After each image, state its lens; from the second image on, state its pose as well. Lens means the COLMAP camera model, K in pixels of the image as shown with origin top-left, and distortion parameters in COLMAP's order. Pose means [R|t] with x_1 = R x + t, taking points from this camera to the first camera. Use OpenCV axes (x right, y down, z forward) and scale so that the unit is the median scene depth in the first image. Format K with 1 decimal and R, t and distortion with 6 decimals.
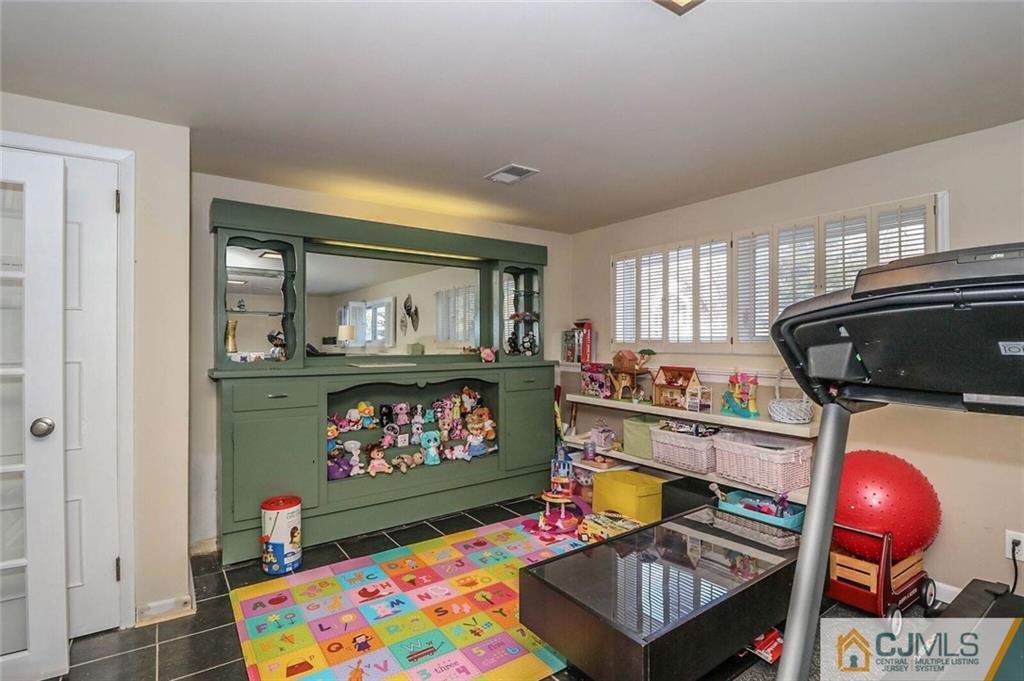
lens RADIAL K [[483.7, 0, 512.2], [0, 483.7, 341.0], [0, 0, 1]] dist [-0.015511, -0.005104]
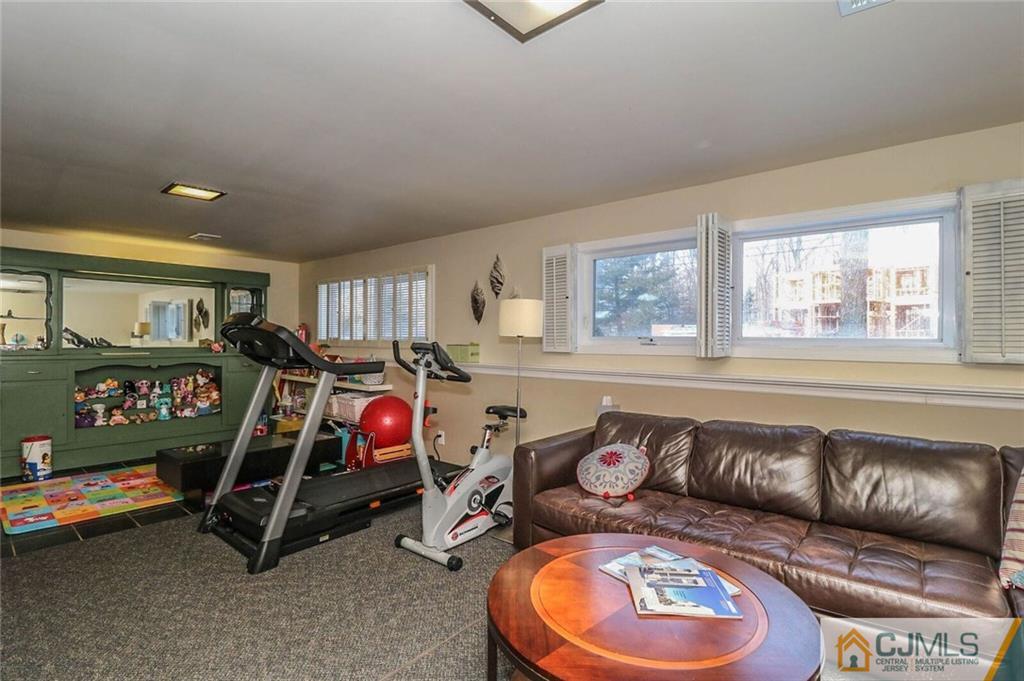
lens RADIAL K [[483.7, 0, 509.8], [0, 483.7, 341.8], [0, 0, 1]] dist [-0.015511, -0.005104]
pose [[0.970278, 0.003495, 0.241967, 0.514087], [-0.006008, 0.999935, 0.009649, -0.007977], [-0.241918, -0.010816, 0.970237, -0.697498]]
